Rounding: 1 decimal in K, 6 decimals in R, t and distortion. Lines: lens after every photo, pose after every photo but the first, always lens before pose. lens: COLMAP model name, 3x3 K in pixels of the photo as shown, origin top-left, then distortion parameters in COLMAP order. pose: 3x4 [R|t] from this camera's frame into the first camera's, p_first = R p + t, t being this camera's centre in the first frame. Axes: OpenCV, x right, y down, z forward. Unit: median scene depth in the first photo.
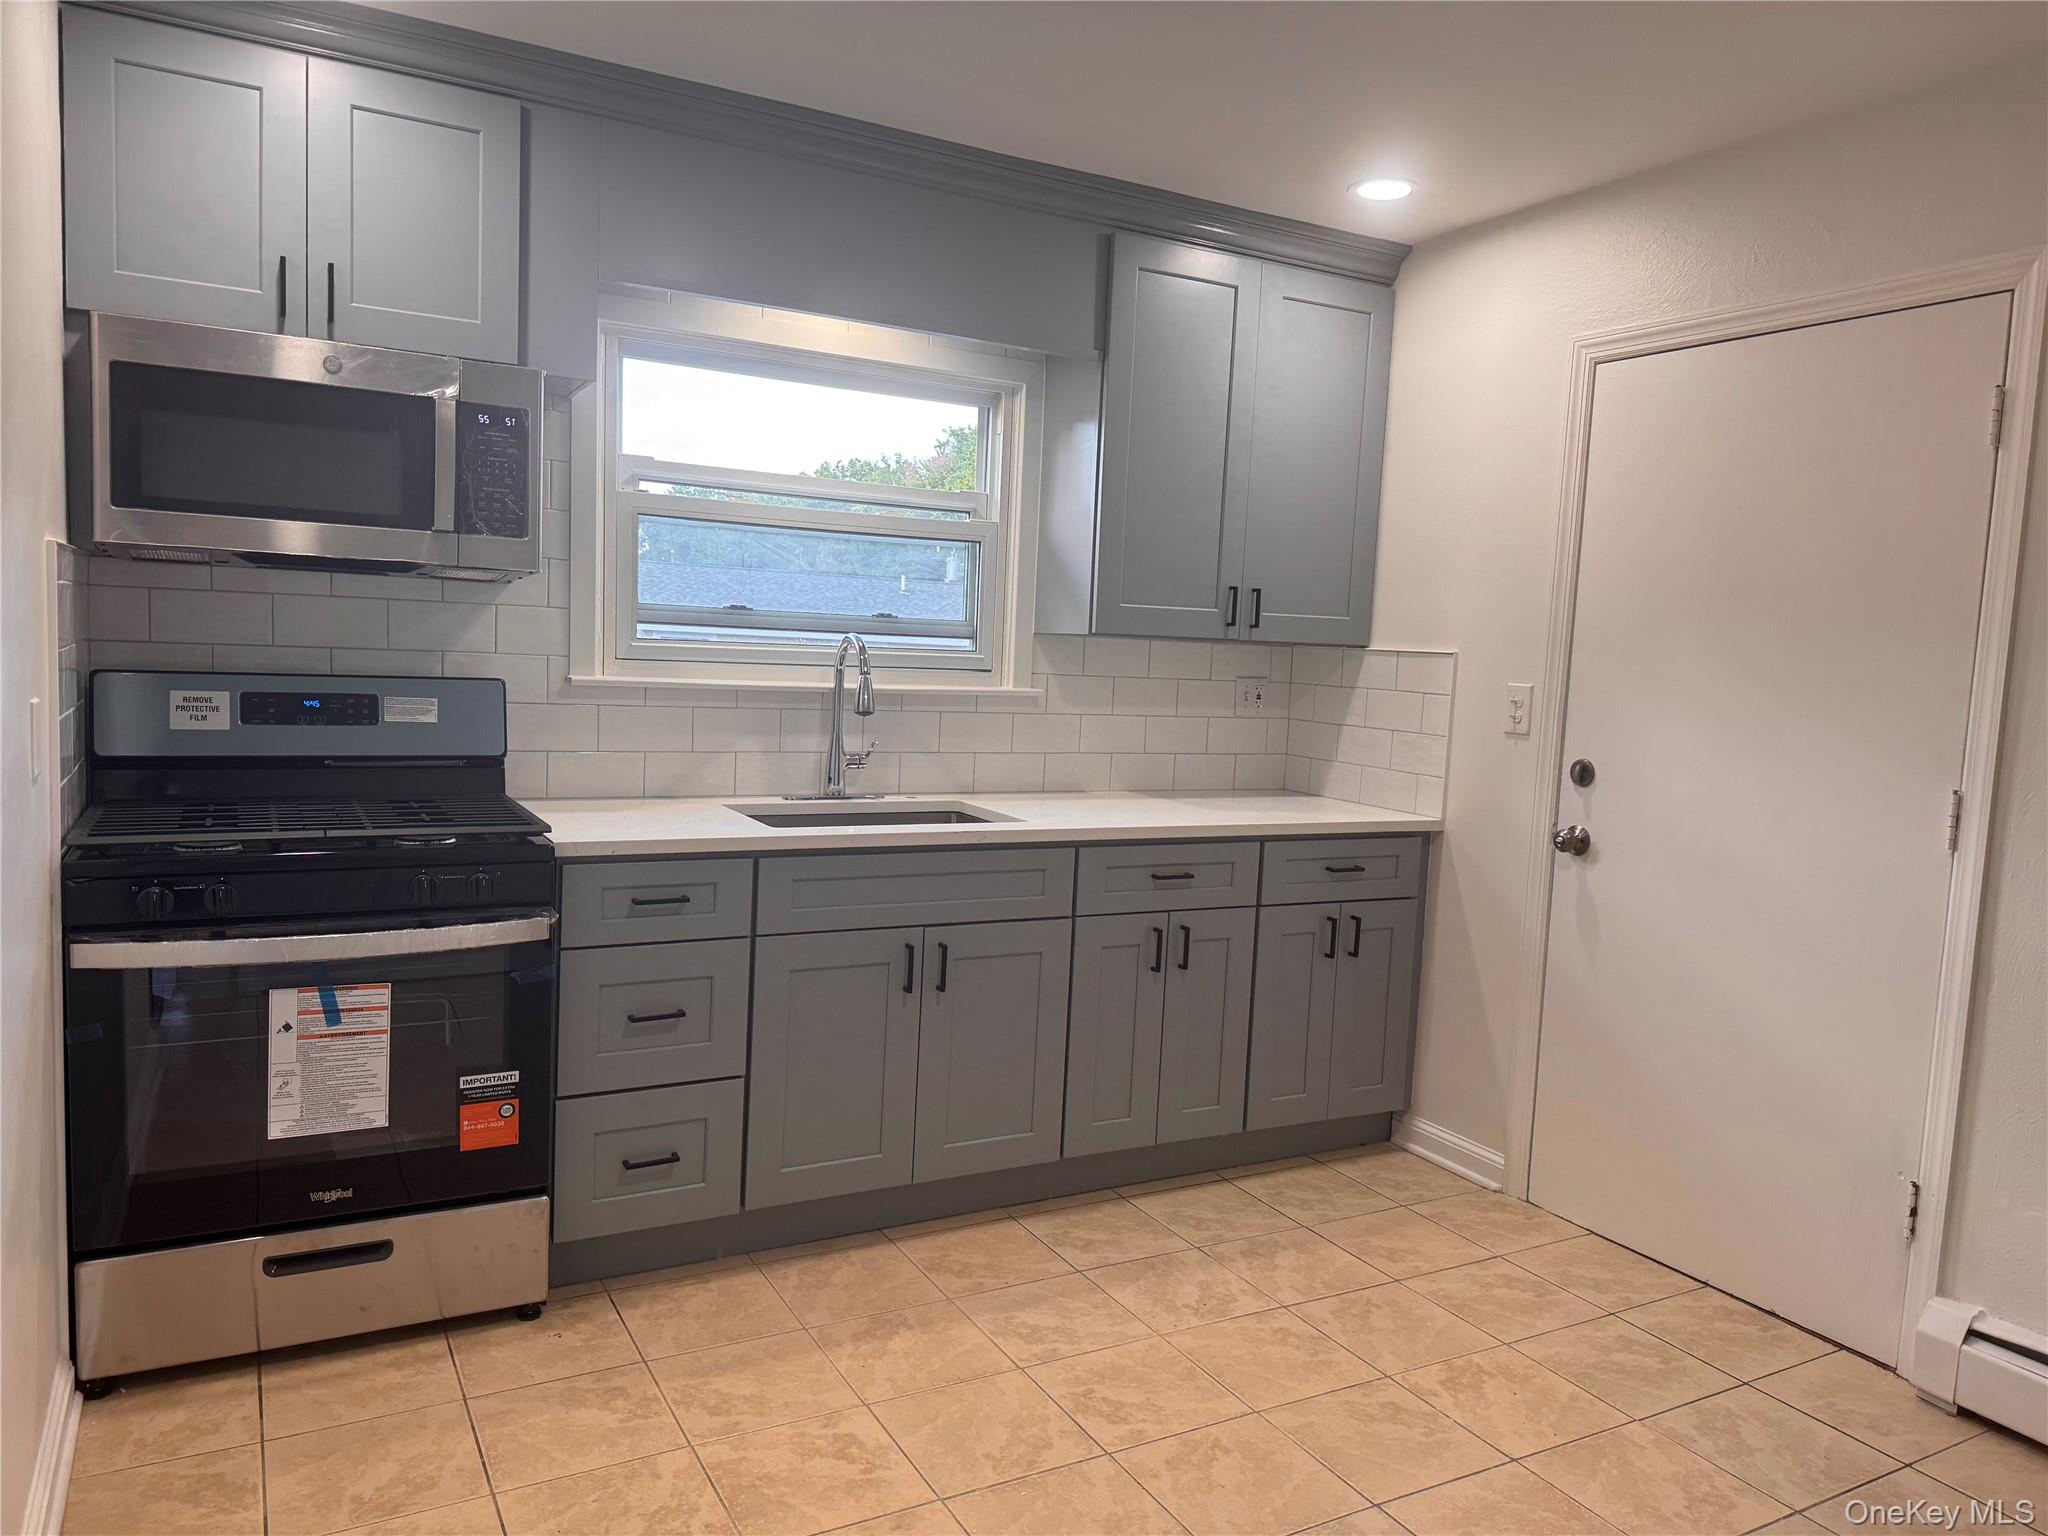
lens RADIAL K [[1424.7, 0, 1042.2], [0, 1424.7, 774.1], [0, 0, 1]] dist [0.148444, -0.158989]
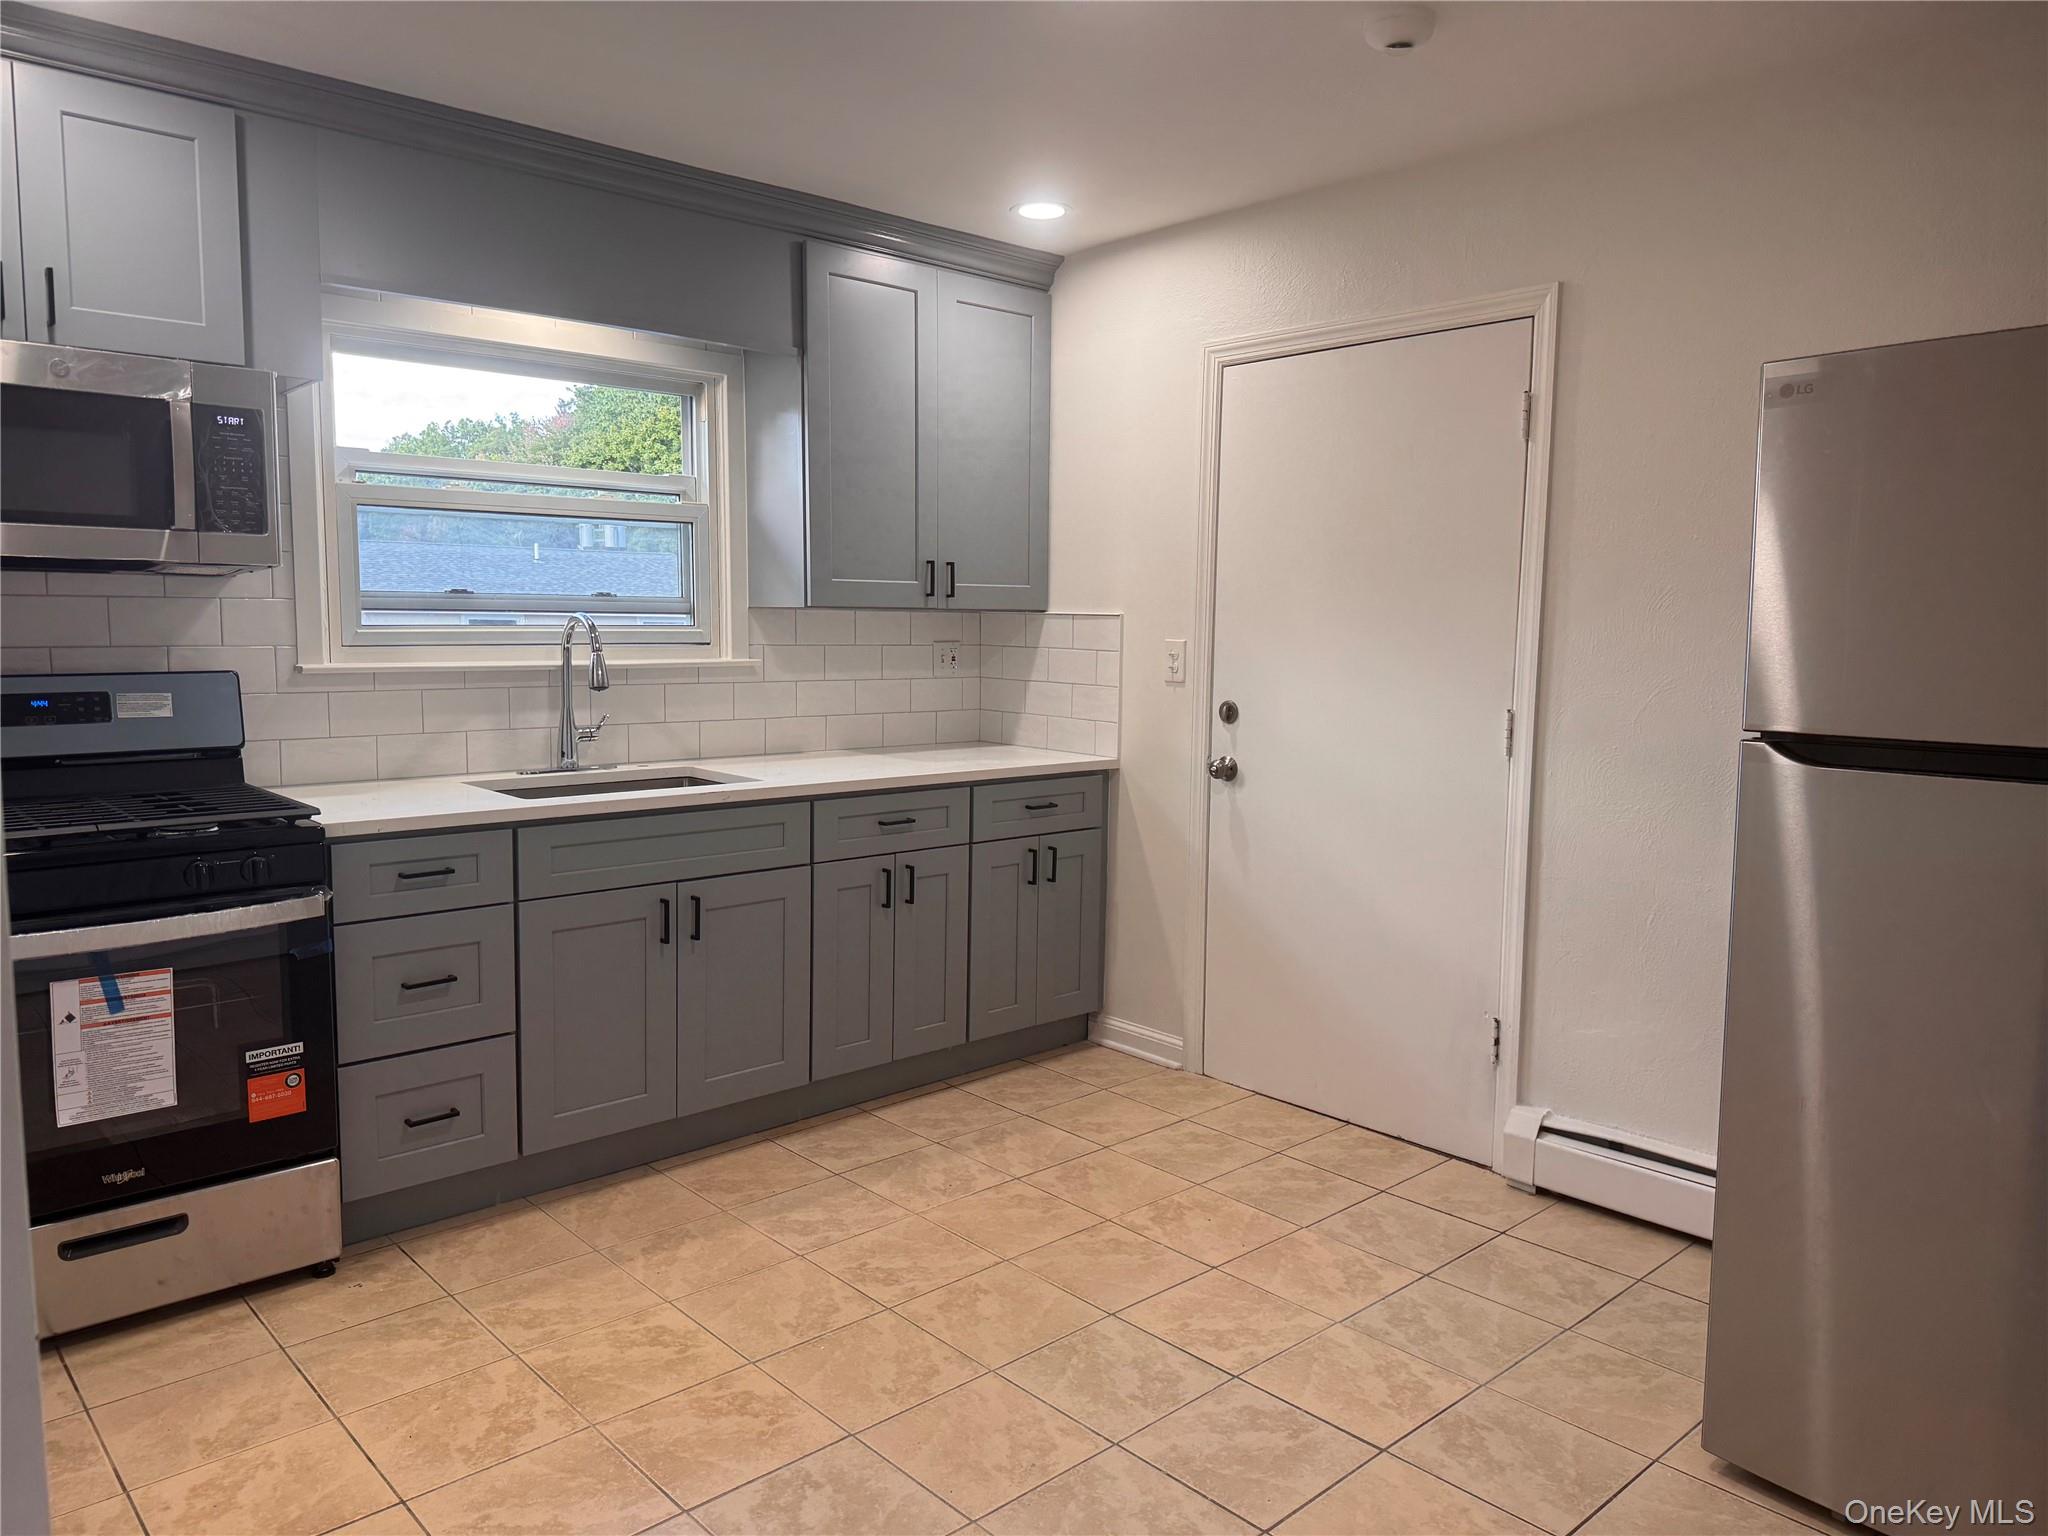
lens RADIAL K [[1439.7, 0, 984.1], [0, 1439.7, 748.8], [0, 0, 1]] dist [0.162684, -0.104516]
pose [[0.977911, -0.055217, 0.201596, -0.079187], [0.053552, 0.998471, 0.013706, 0.003366], [-0.202045, -0.002608, 0.979373, -0.146934]]
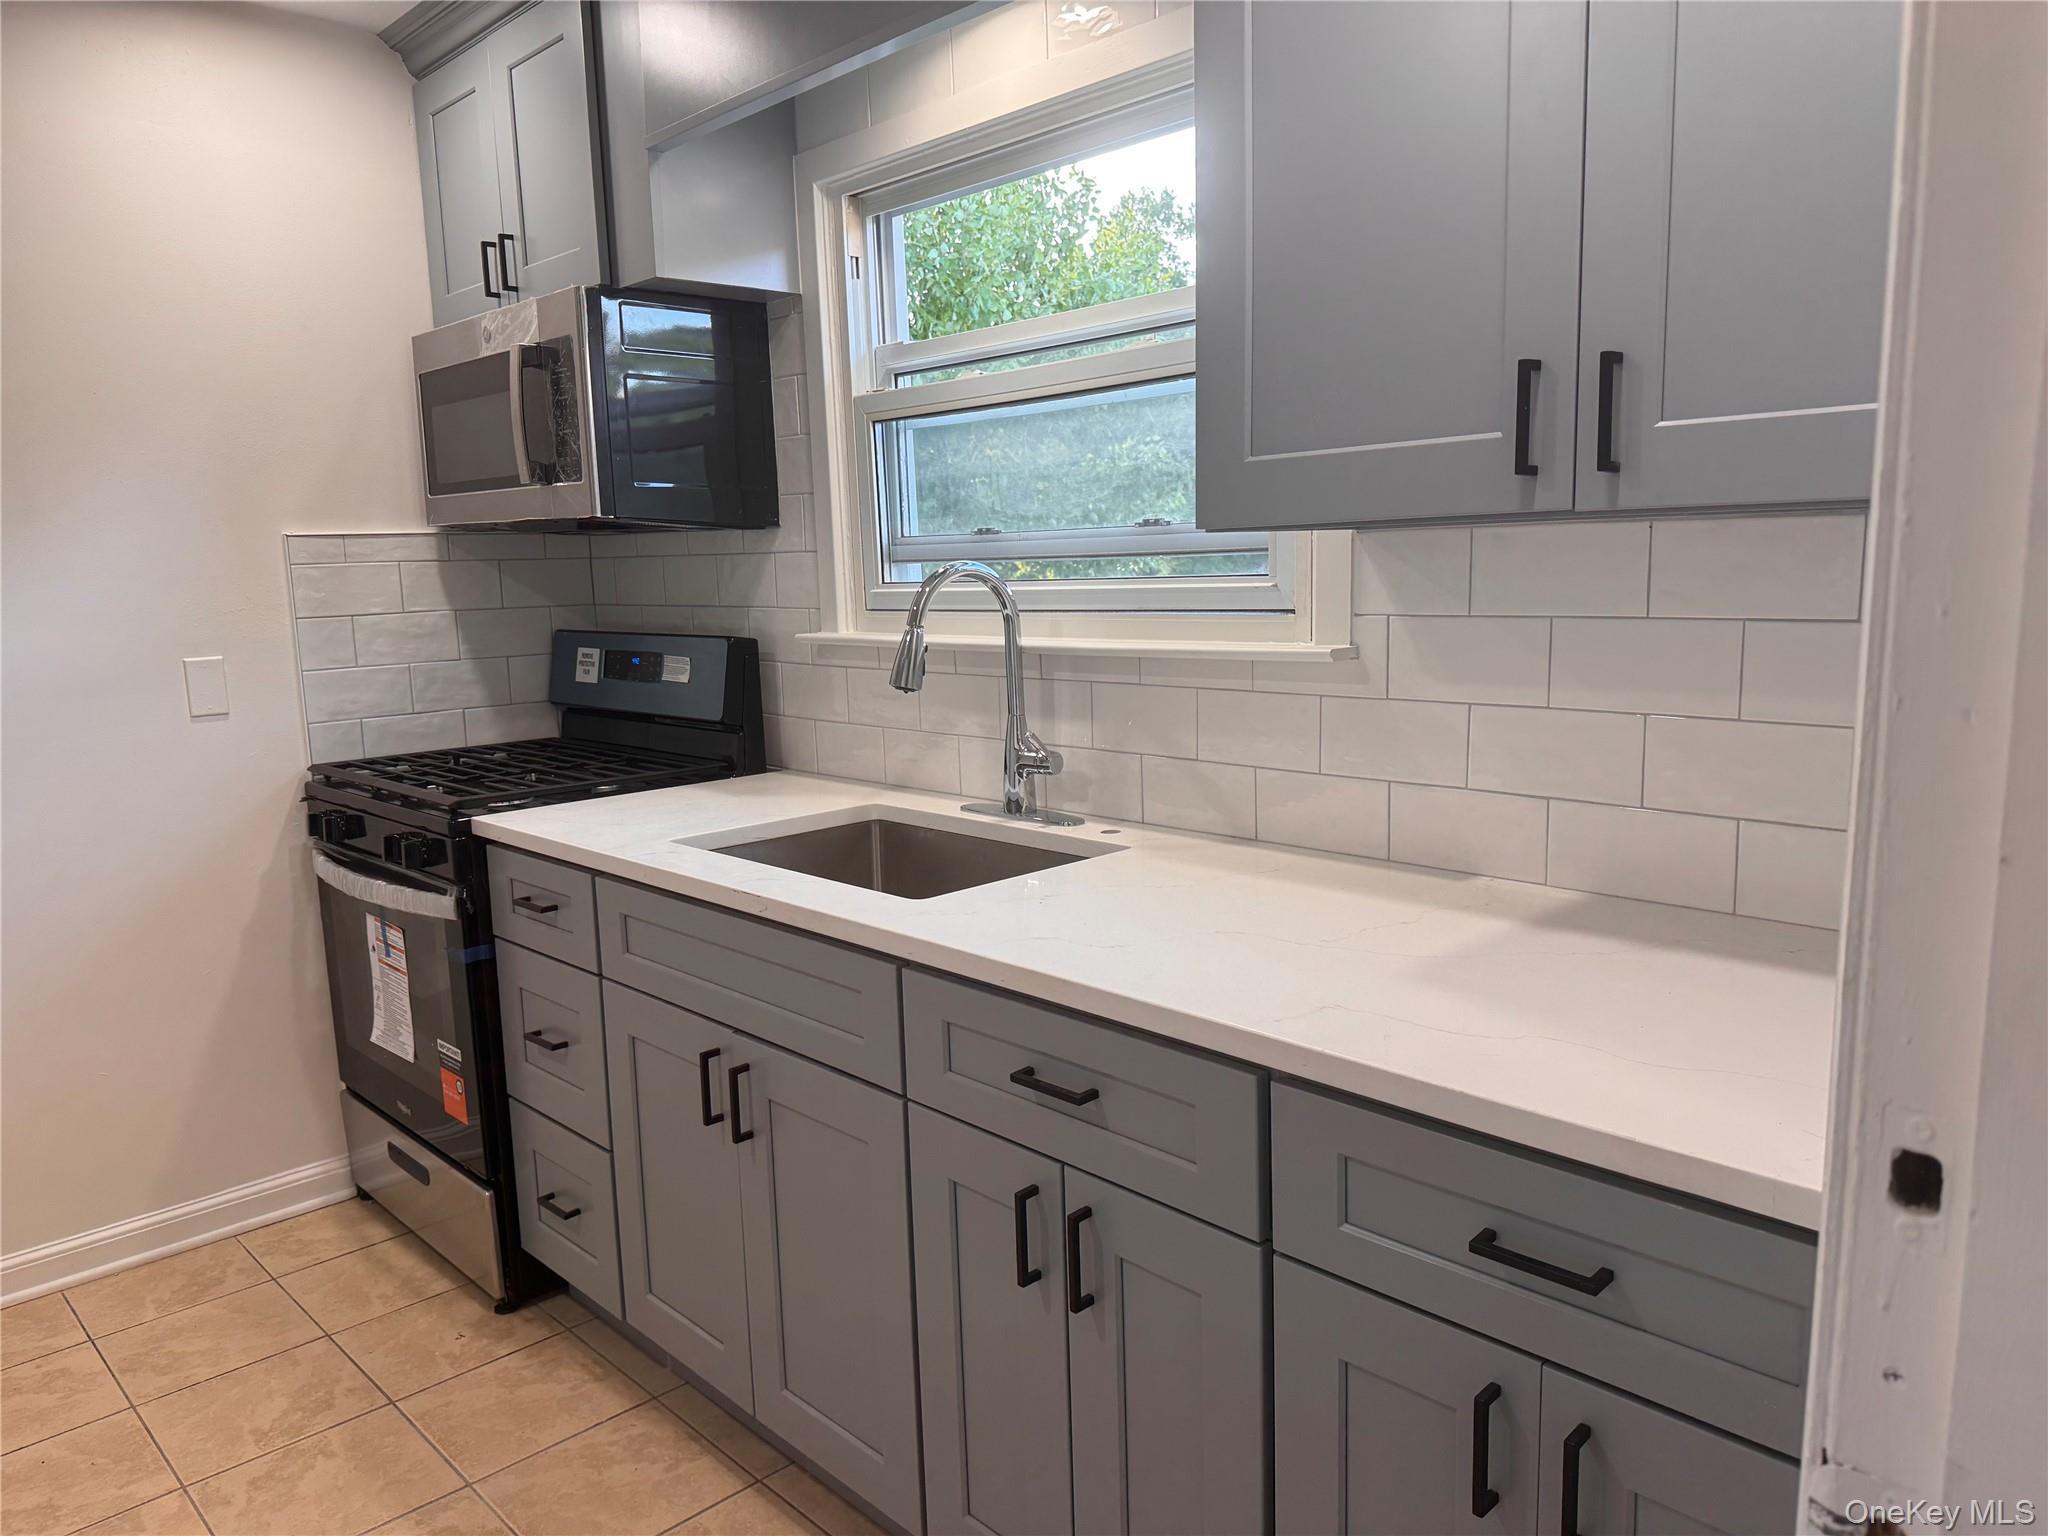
lens RADIAL K [[1454.6, 0, 1025.7], [0, 1454.6, 776.9], [0, 0, 1]] dist [0.153379, -0.231131]
pose [[0.240555, 0.098576, -0.965617, 0.617731], [-0.043773, 0.994919, 0.090663, -0.075909], [0.969648, 0.020459, 0.243648, 1.052632]]
